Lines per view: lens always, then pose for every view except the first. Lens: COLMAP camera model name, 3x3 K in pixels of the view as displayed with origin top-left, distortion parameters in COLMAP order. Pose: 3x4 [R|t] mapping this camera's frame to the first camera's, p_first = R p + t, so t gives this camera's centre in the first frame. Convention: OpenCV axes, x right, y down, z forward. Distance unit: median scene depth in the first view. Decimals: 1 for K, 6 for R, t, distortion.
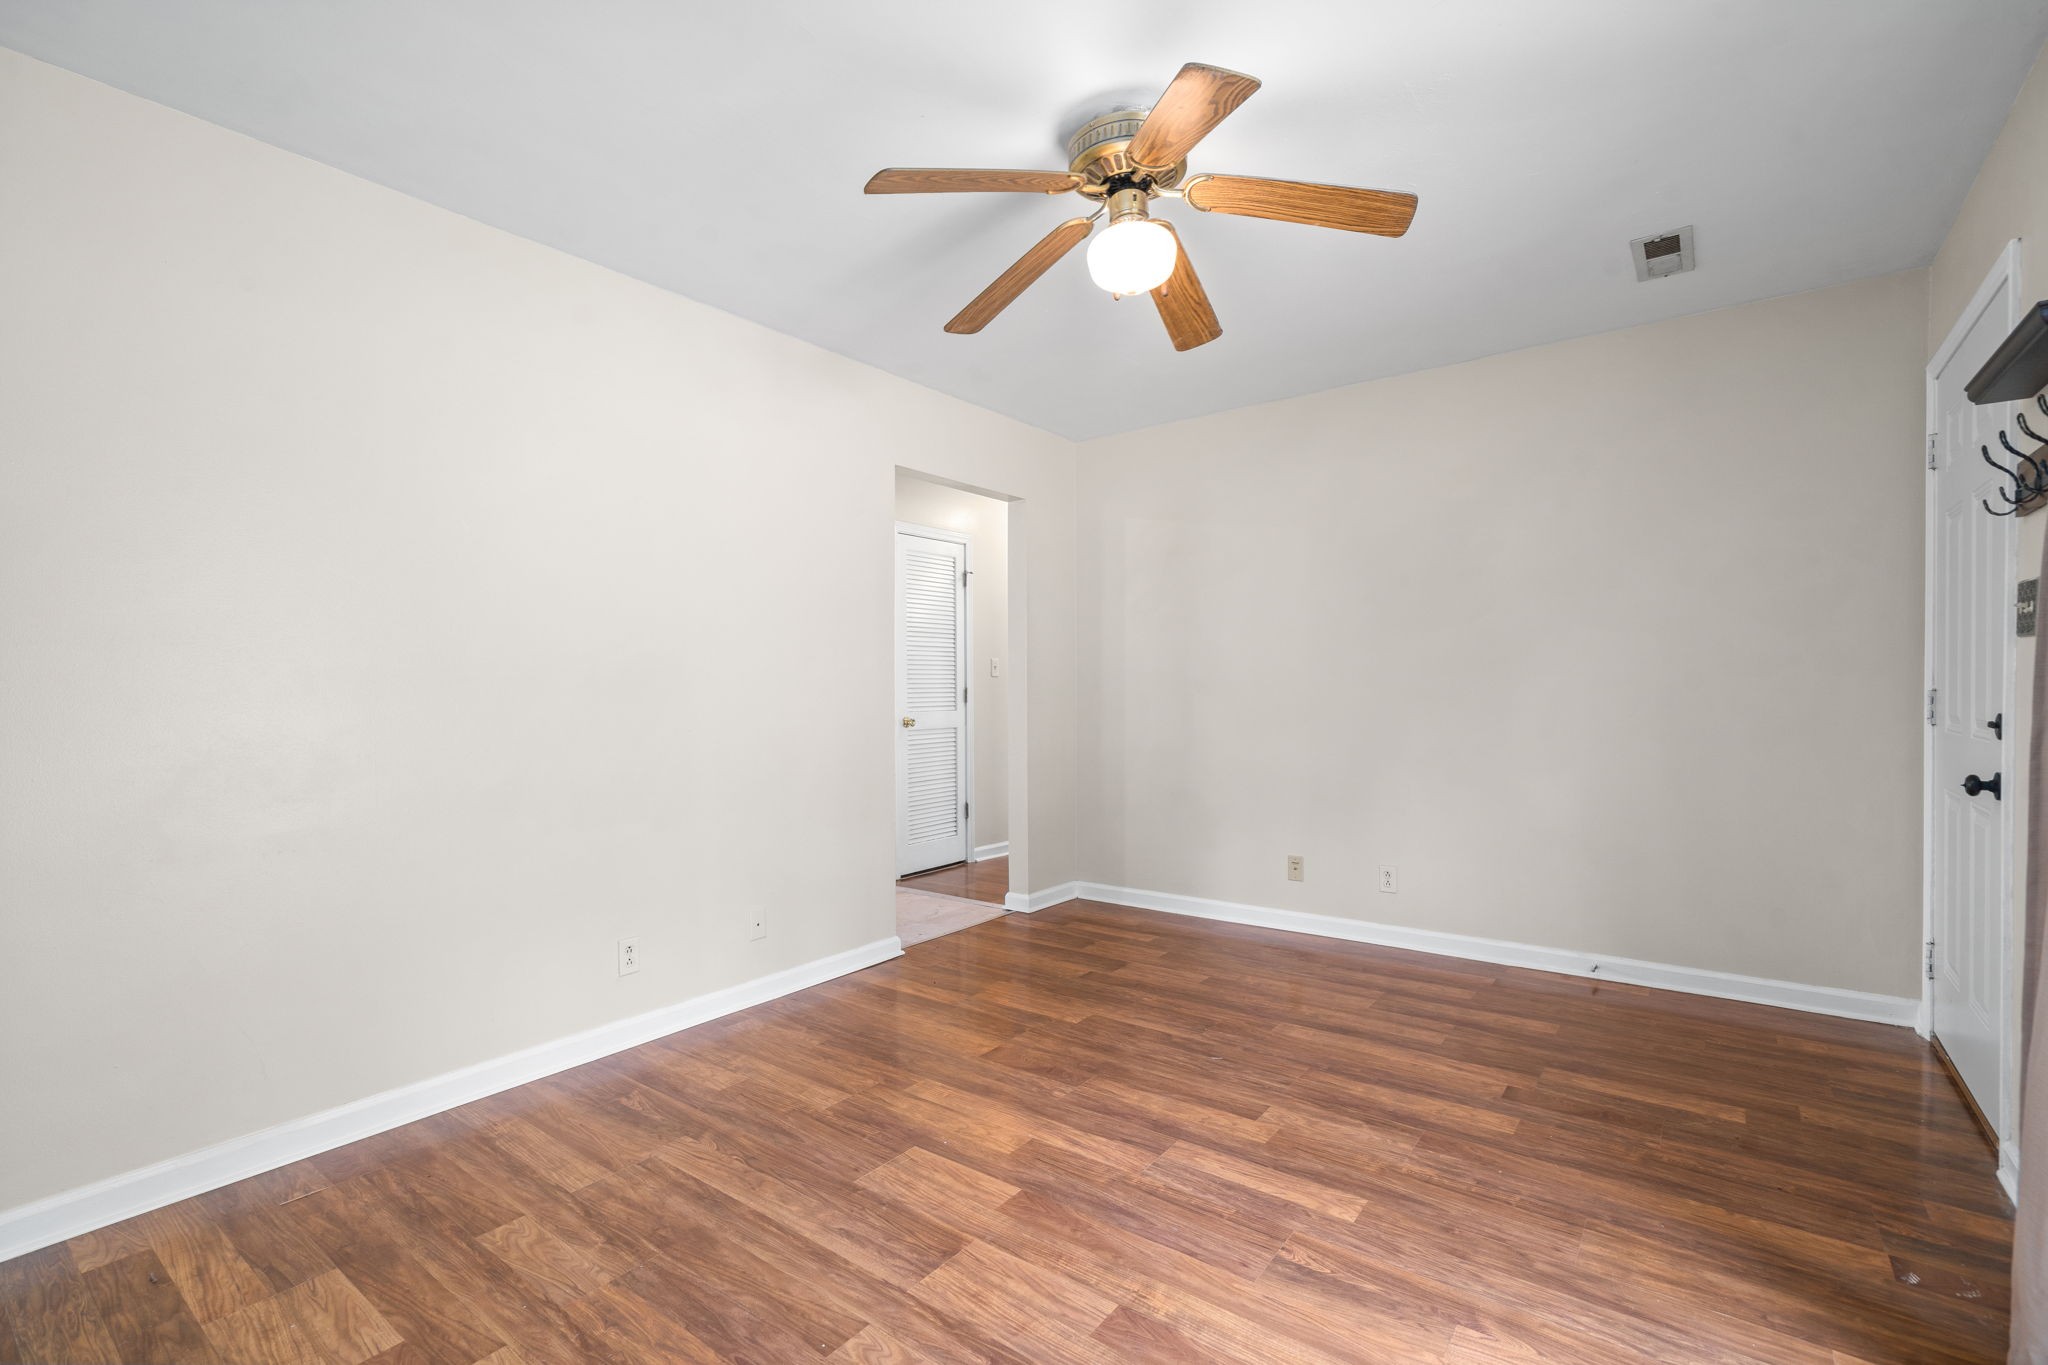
lens RADIAL K [[928.9, 0, 1008.3], [0, 928.9, 706.0], [0, 0, 1]] dist [-0.000253, 0.000165]
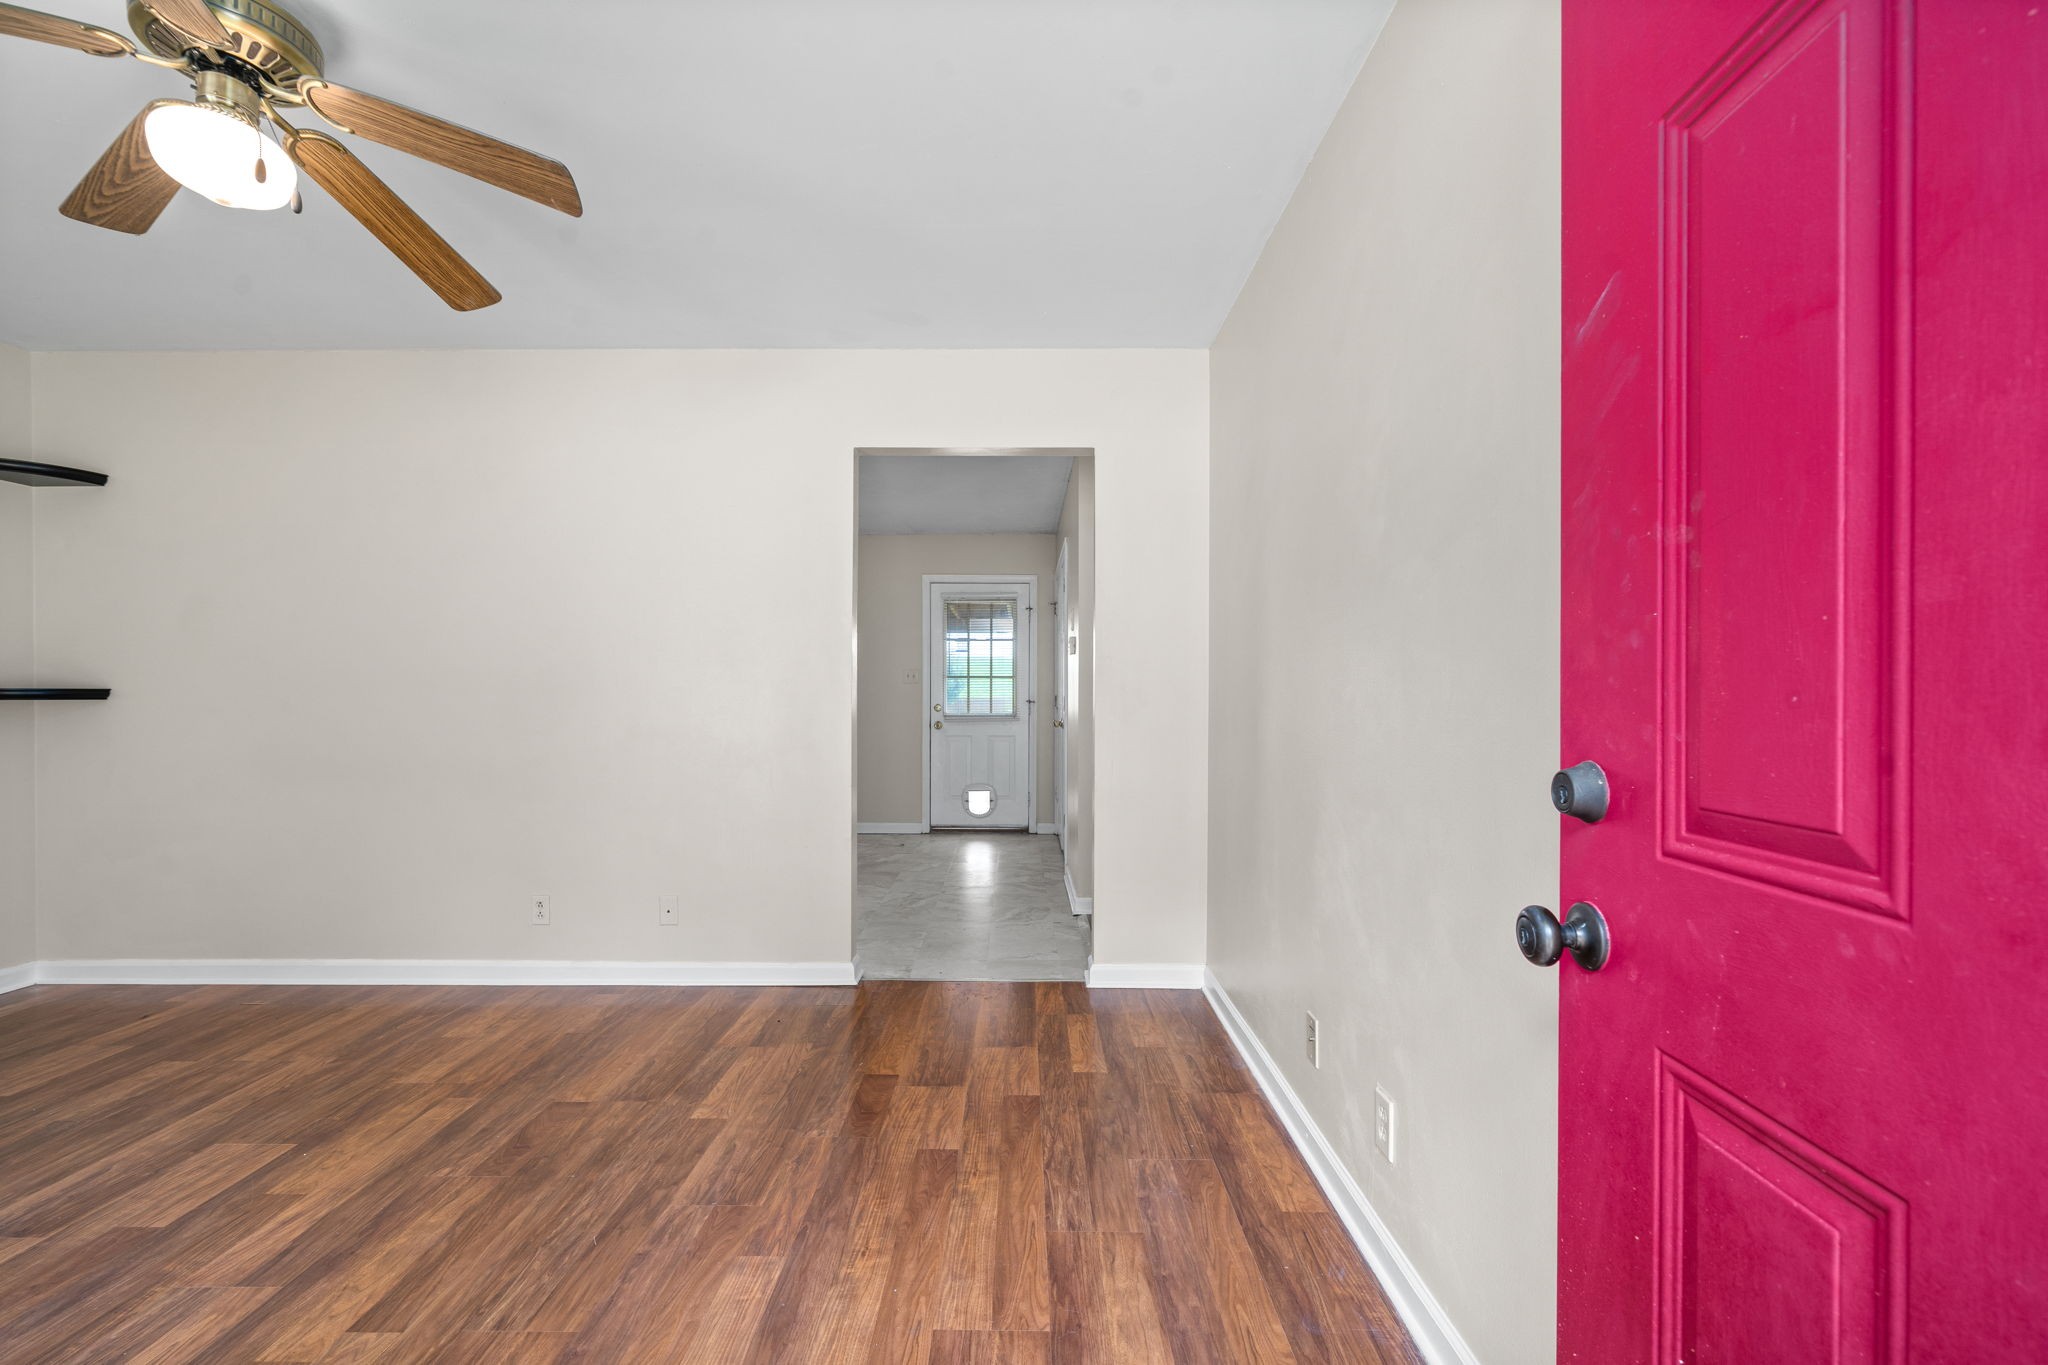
lens RADIAL K [[850.4, 0, 1015.0], [0, 850.4, 695.4], [0, 0, 1]] dist [-0.000584, -0.000074]
pose [[0.601490, 0.009570, -0.798823, 1.110415], [-0.023386, 0.999711, -0.005633, -0.026056], [0.798538, 0.022070, 0.601540, 1.066565]]
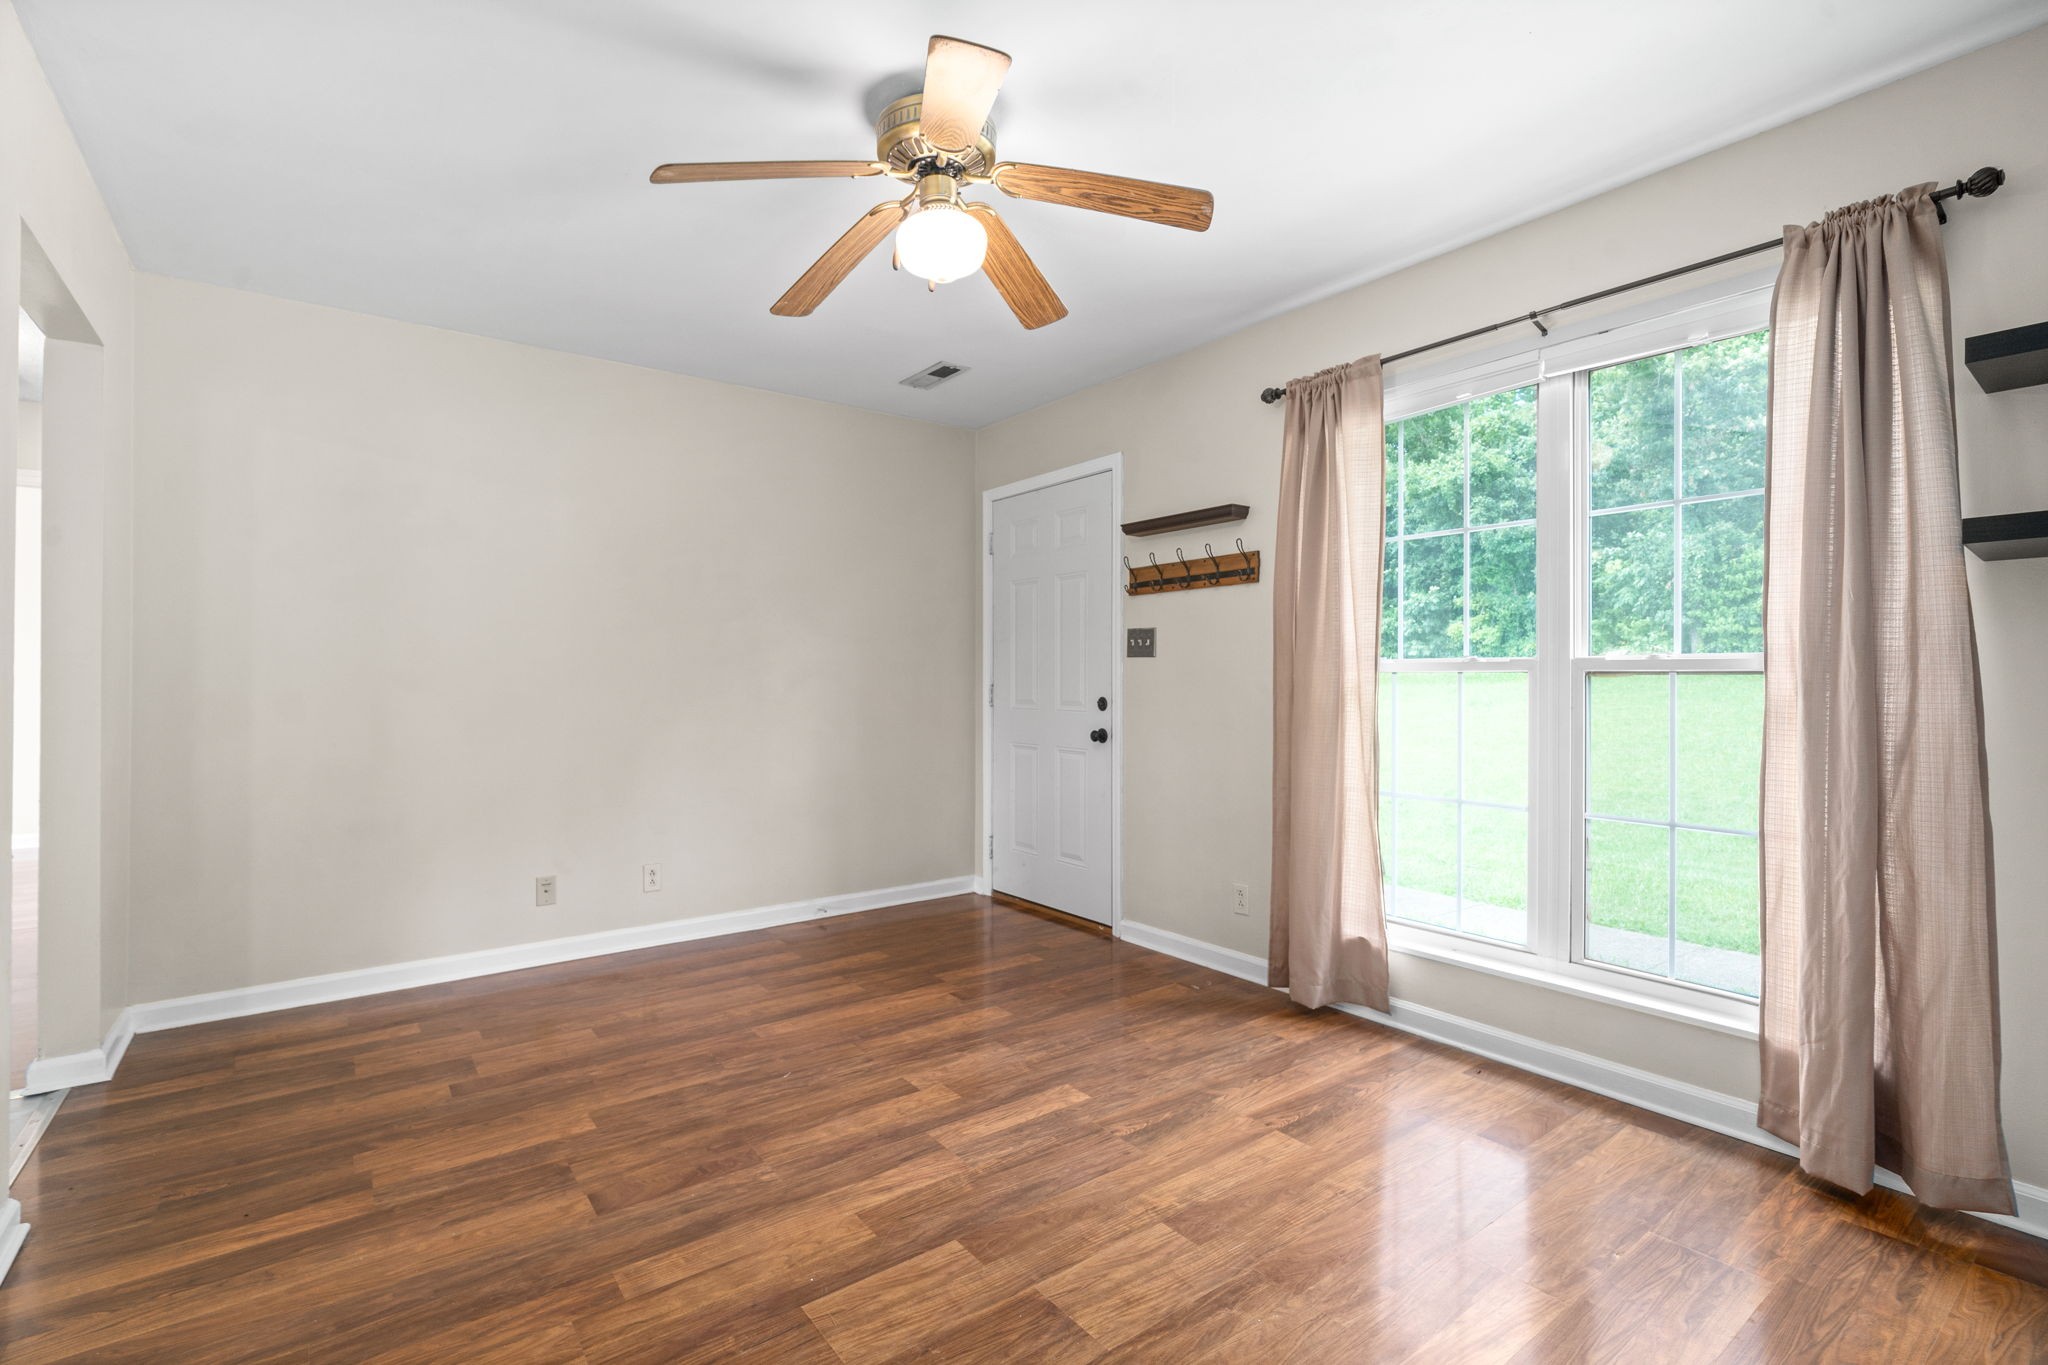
lens RADIAL K [[928.0, 0, 1020.4], [0, 928.0, 681.3], [0, 0, 1]] dist [-0.000345, 0.000030]
pose [[0.263888, 0.007241, 0.964526, -0.766005], [0.017703, 0.999767, -0.012349, -0.003316], [-0.964391, 0.020333, 0.263699, 0.639426]]
